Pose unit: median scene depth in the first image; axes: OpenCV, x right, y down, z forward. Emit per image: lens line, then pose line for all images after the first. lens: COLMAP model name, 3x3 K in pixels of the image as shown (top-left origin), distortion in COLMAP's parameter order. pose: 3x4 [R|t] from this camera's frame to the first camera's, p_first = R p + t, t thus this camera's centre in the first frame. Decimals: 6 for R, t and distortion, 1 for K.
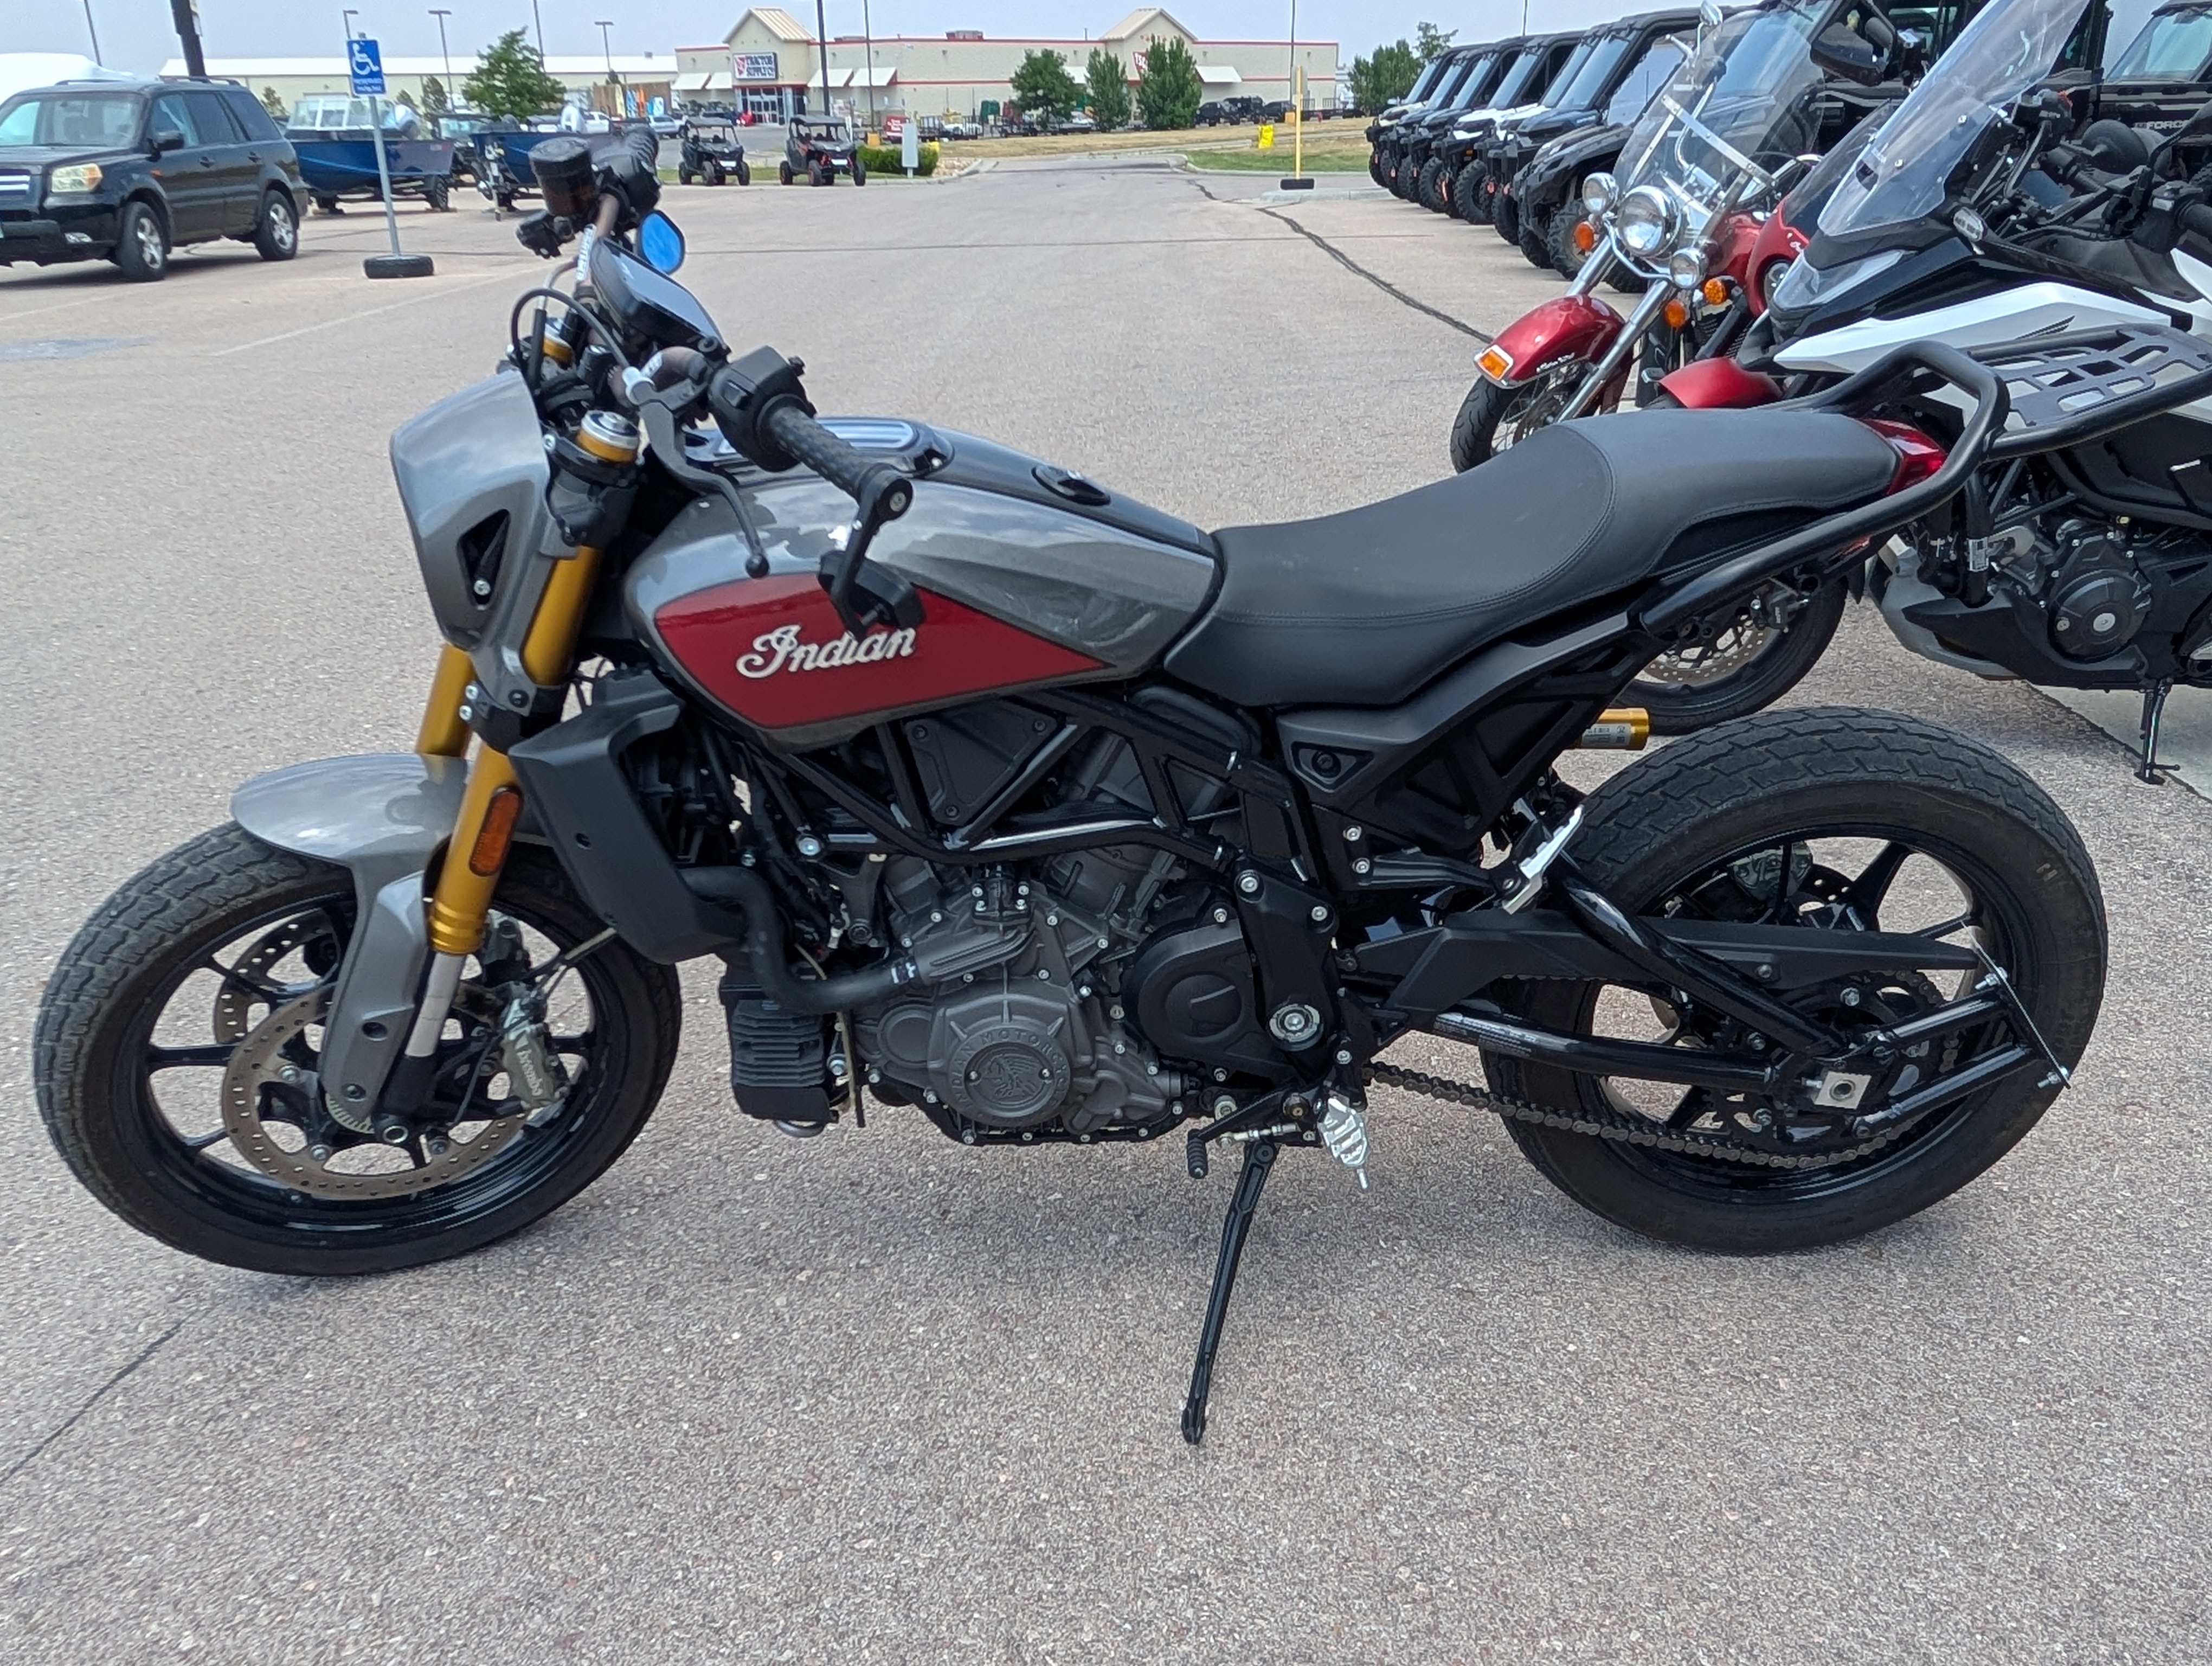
lens RADIAL K [[1823.4, 0, 1103.4], [0, 1823.4, 913.0], [0, 0, 1]] dist [0.003137, -0.002974]
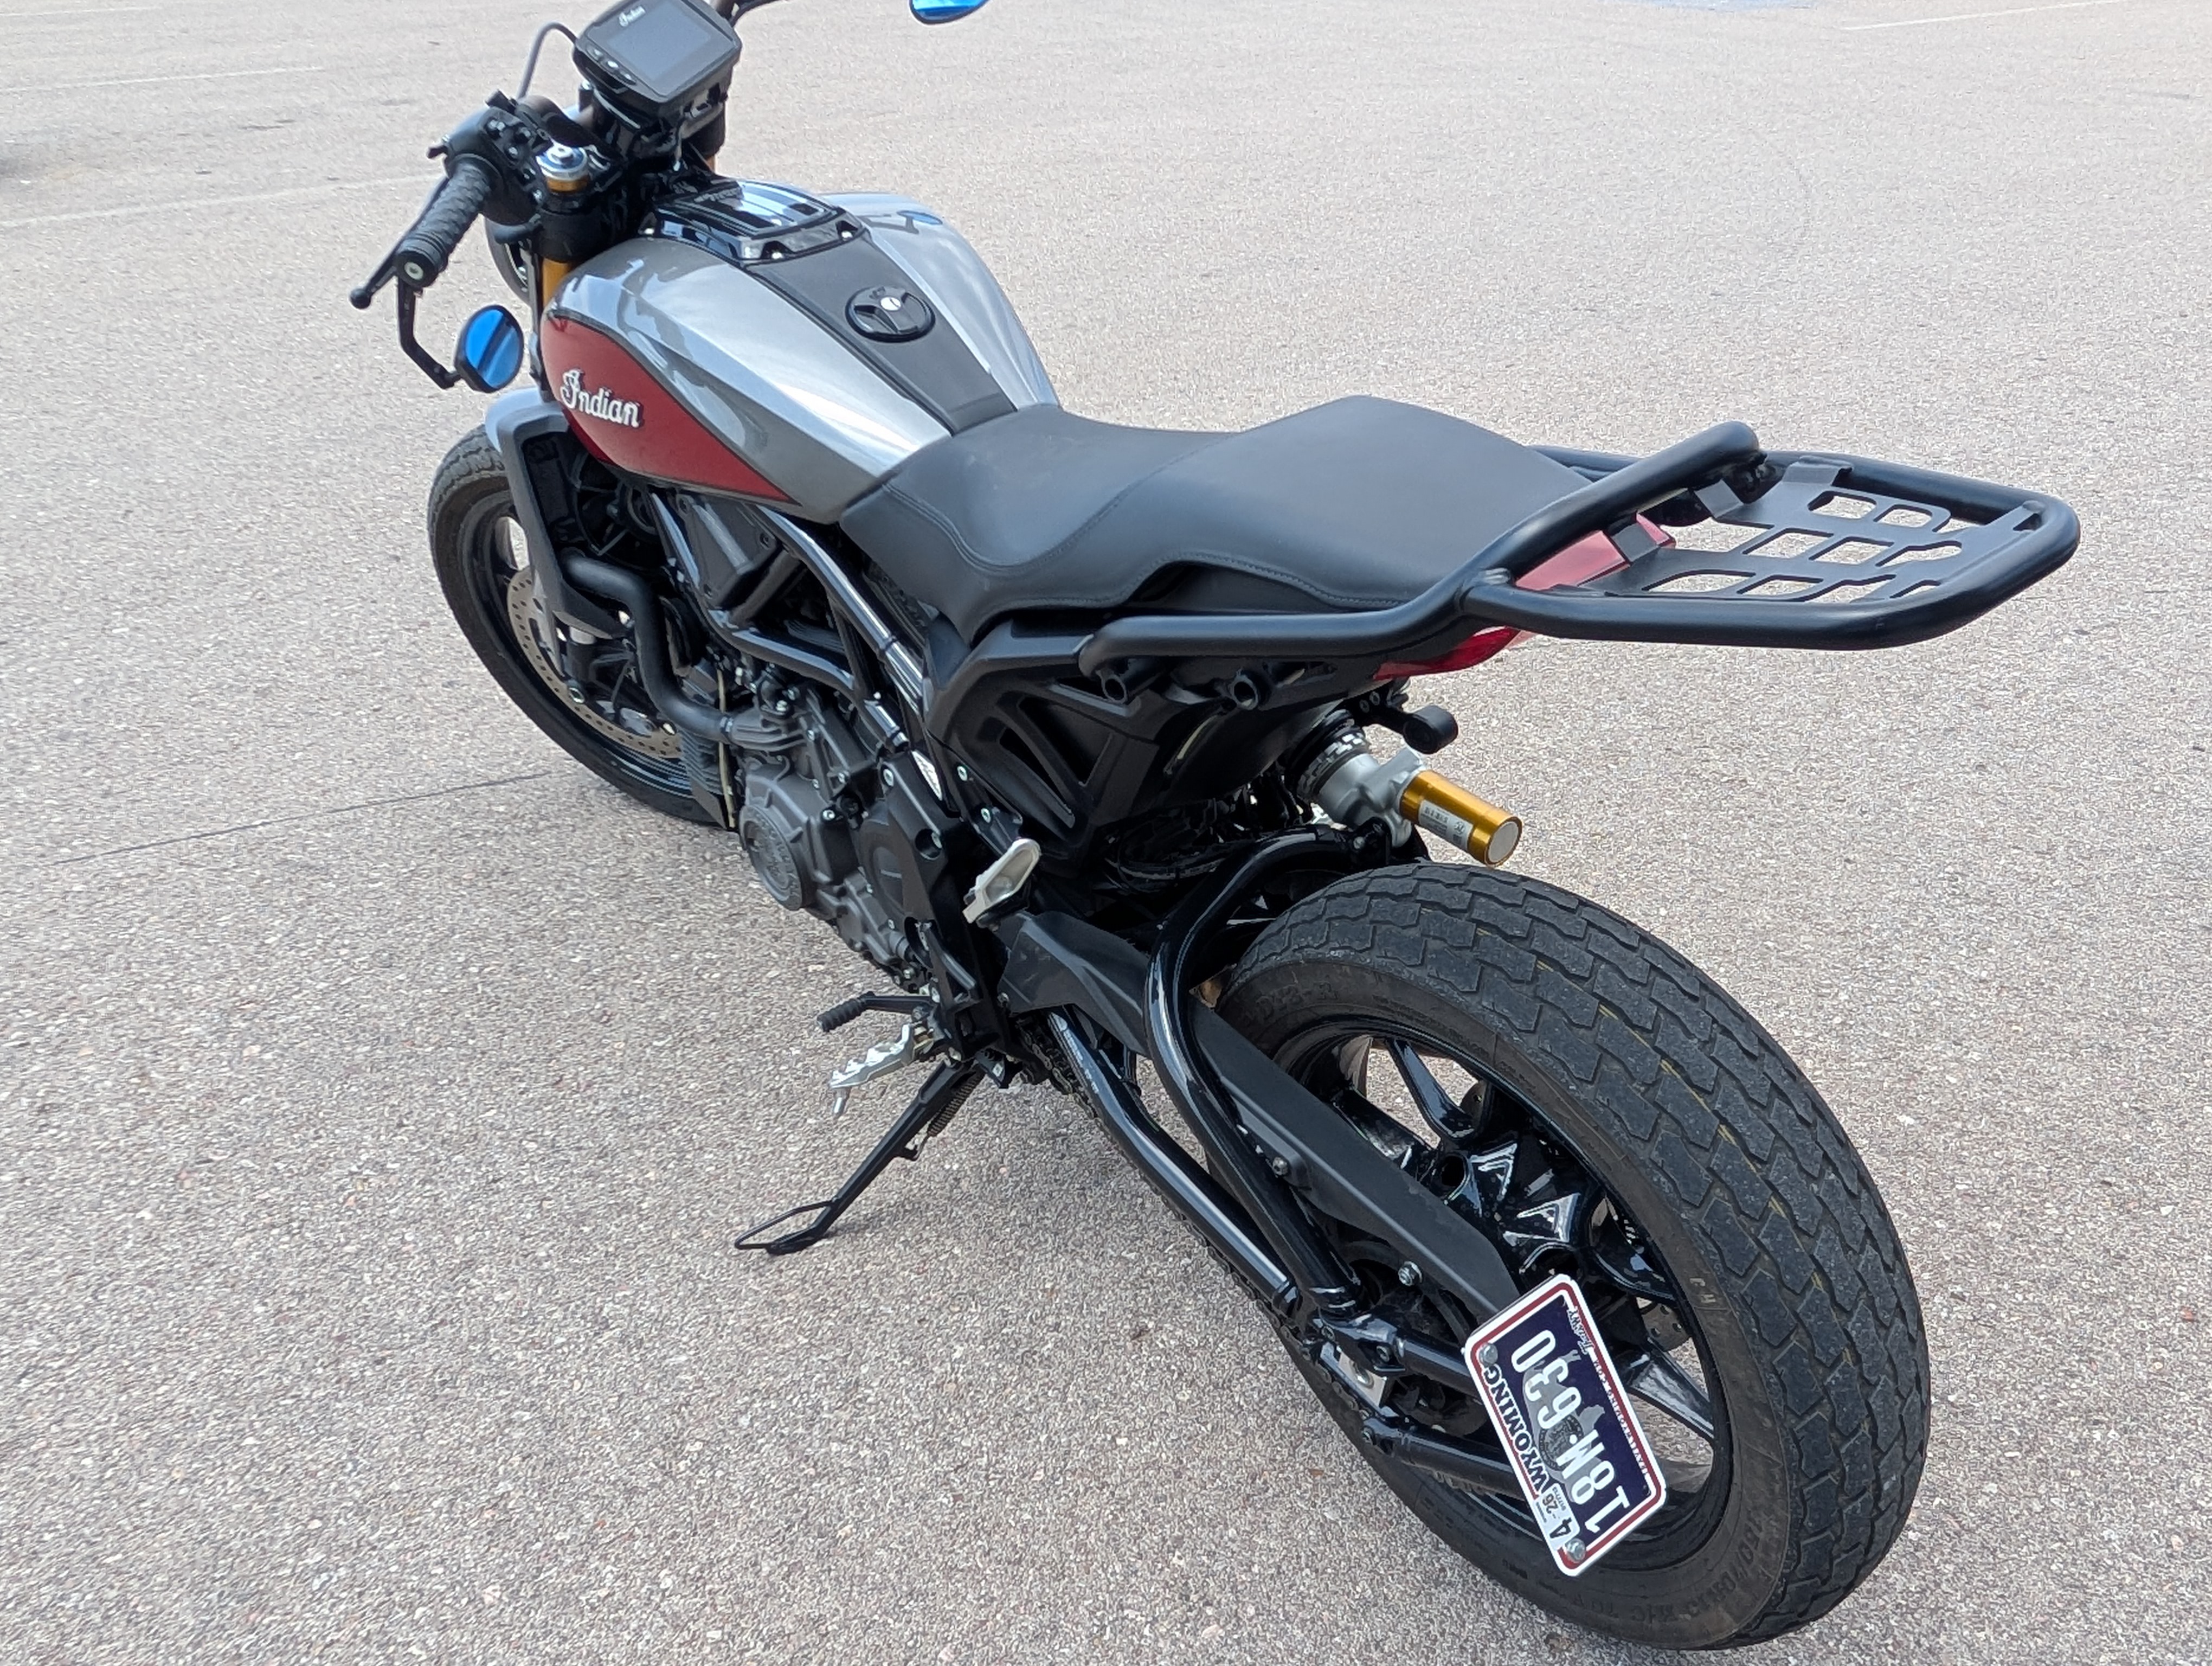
lens RADIAL K [[1823.7, 0, 1098.1], [0, 1823.7, 922.4], [0, 0, 1]] dist [0.003812, -0.004481]
pose [[0.603594, 0.461321, -0.650275, 0.761413], [-0.350344, 0.886108, 0.303434, -0.262320], [0.716194, 0.044669, 0.696470, 0.403795]]
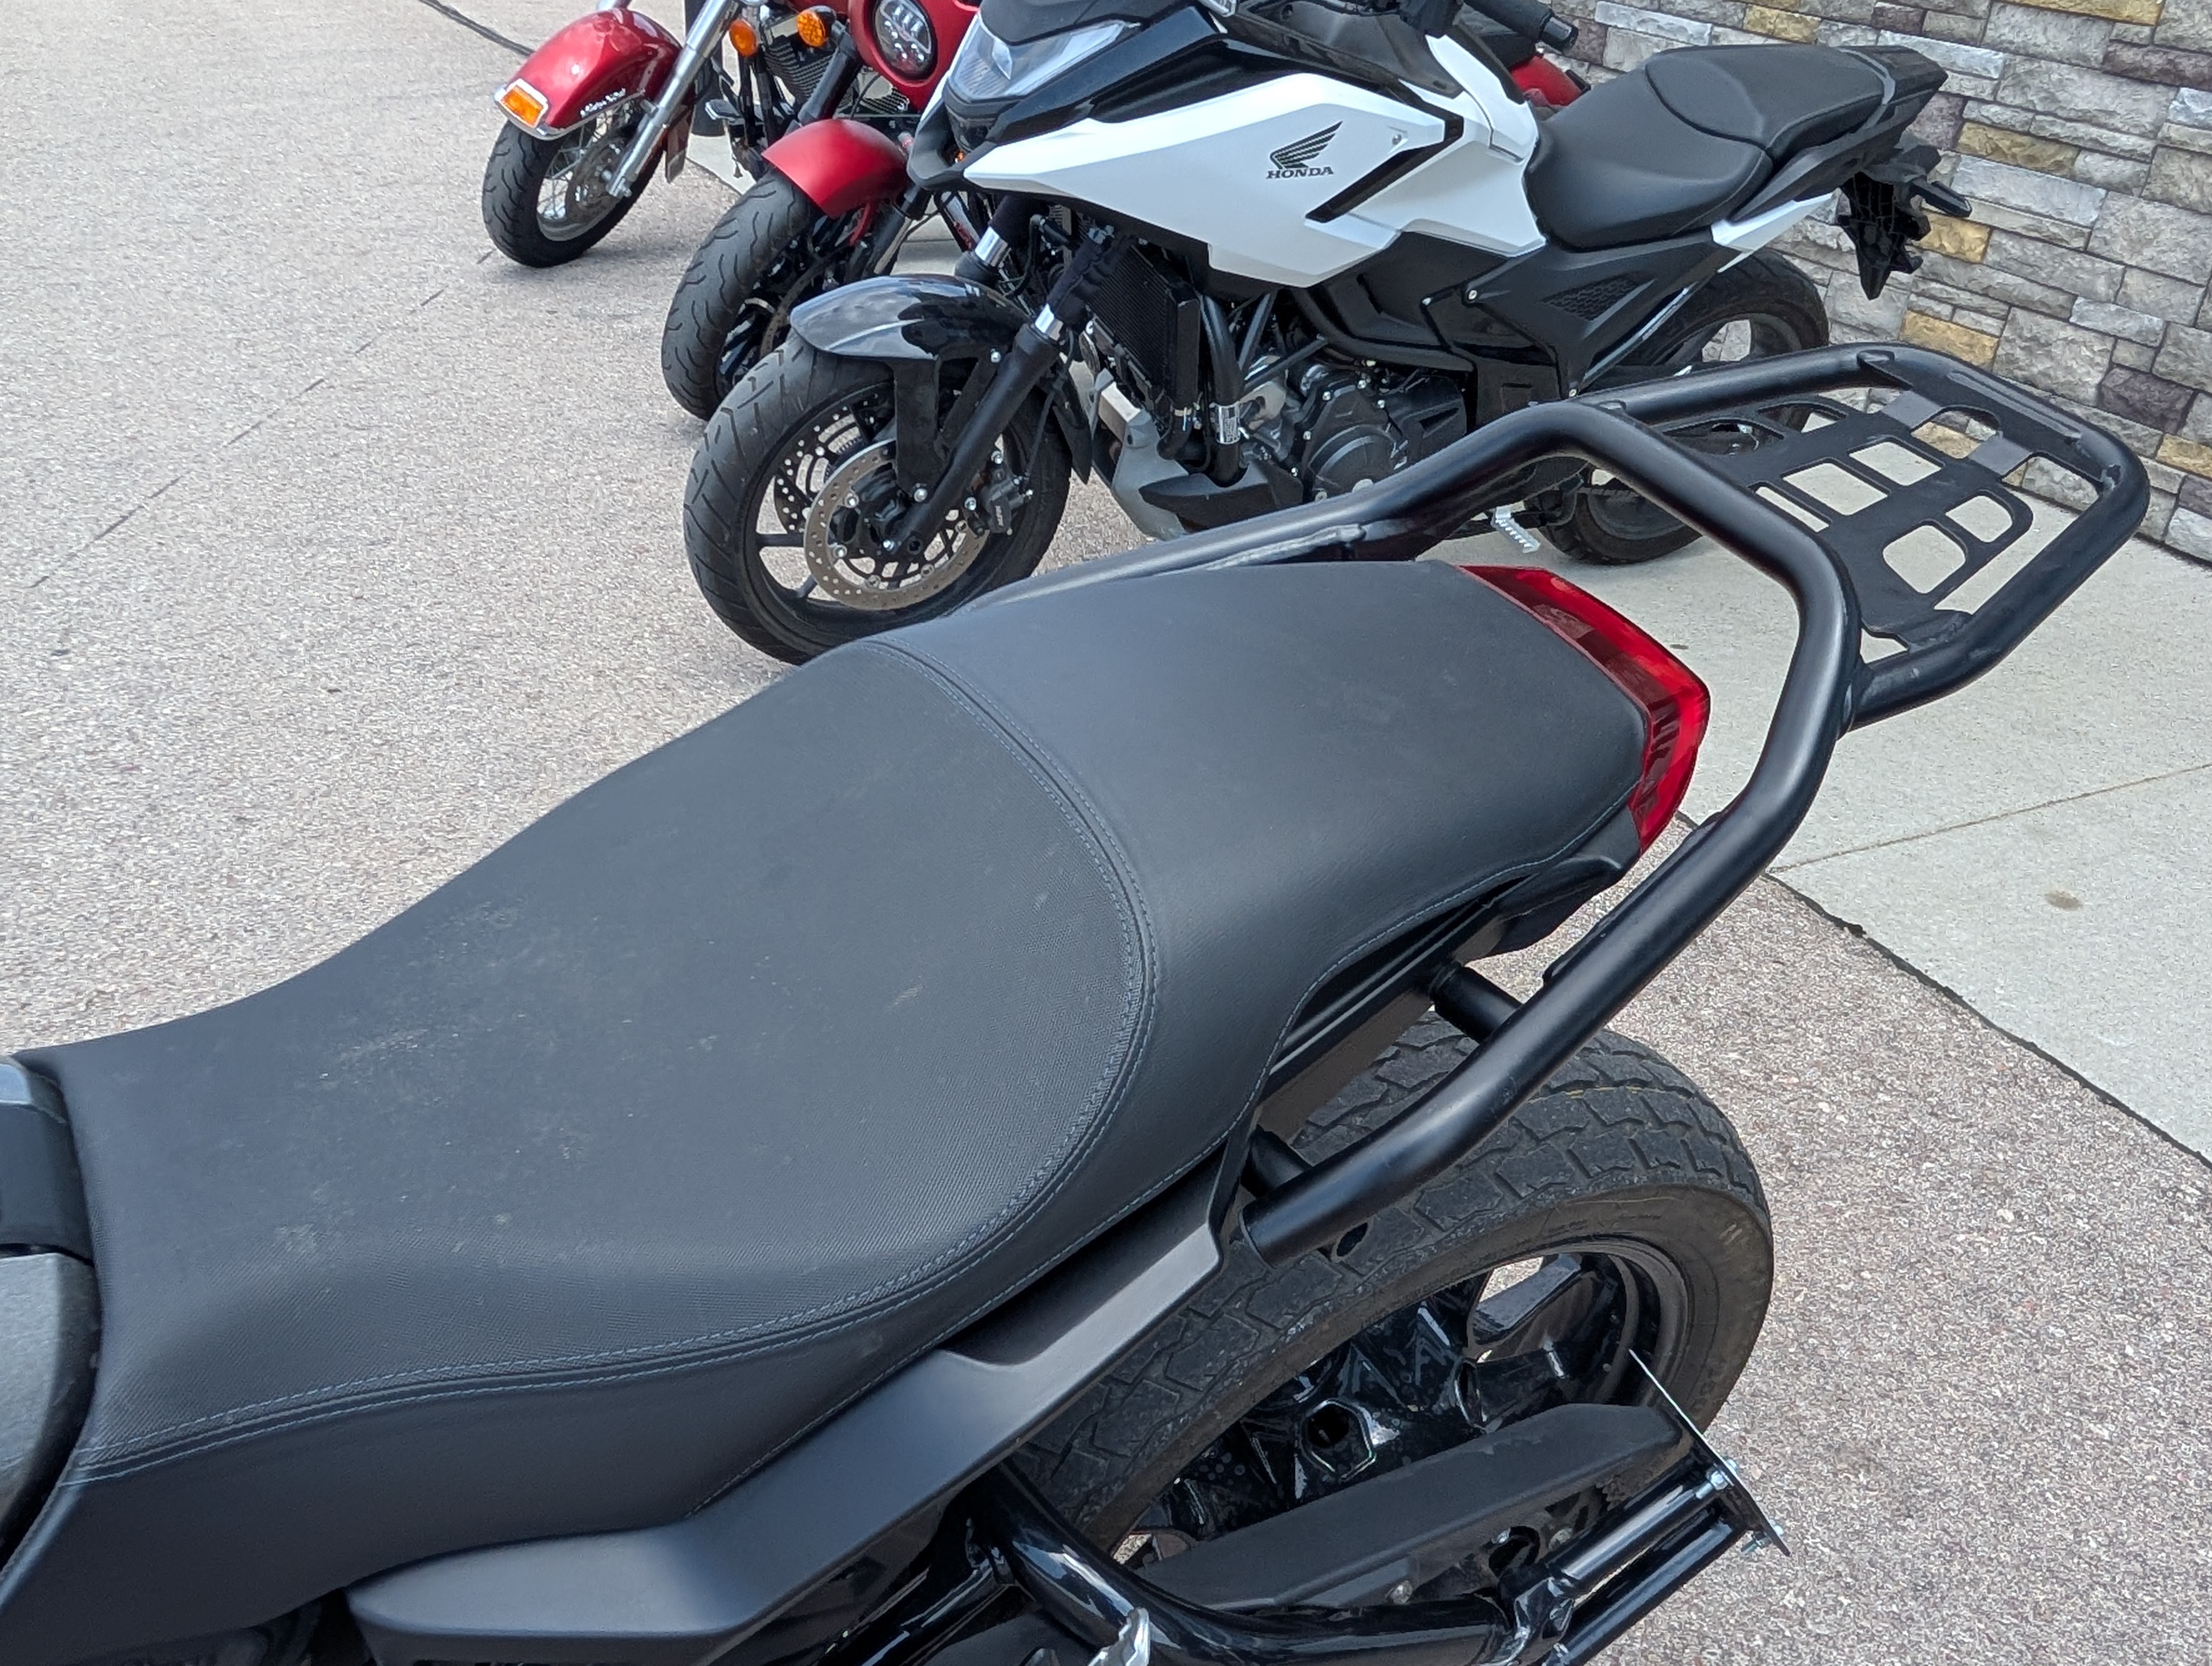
lens RADIAL K [[1828.3, 0, 1102.4], [0, 1828.3, 905.4], [0, 0, 1]] dist [0.000666, -0.003703]
pose [[0.878127, -0.198847, 0.435146, 0.090488], [0.128494, 0.974141, 0.185847, -0.276169], [-0.460849, -0.107284, 0.880970, 0.580422]]
